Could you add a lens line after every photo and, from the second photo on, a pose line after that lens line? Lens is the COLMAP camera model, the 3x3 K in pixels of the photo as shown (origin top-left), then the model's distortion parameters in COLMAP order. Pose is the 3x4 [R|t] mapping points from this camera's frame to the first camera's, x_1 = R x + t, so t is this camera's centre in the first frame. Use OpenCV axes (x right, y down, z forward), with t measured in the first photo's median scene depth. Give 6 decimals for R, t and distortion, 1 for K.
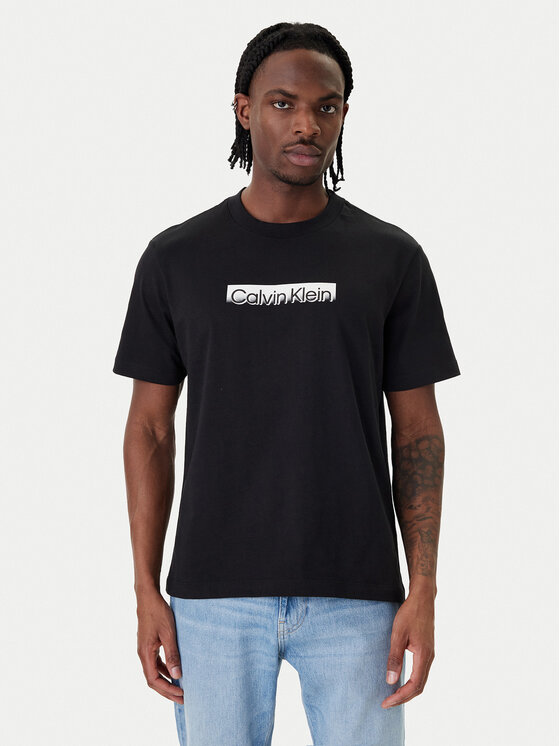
lens RADIAL K [[1077.2, 0, 282.0], [0, 1077.2, 372.0], [0, 0, 1]] dist [-0.190363, 0.000000]
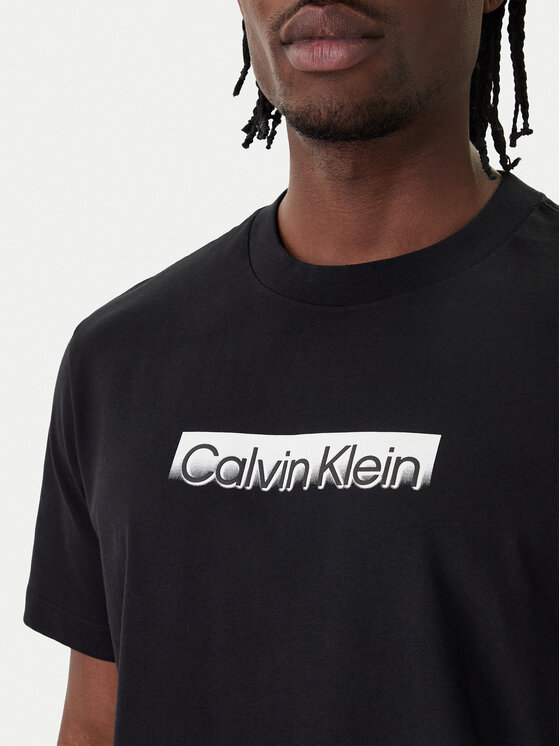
lens RADIAL K [[1173.4, 0, 279.1], [0, 1173.4, 374.8], [0, 0, 1]] dist [0.014107, 0.000000]
pose [[0.855287, 0.002638, -0.518148, 0.187188], [-0.075732, 0.989885, -0.119968, -0.053606], [0.512590, 0.141848, 0.846836, 0.664713]]
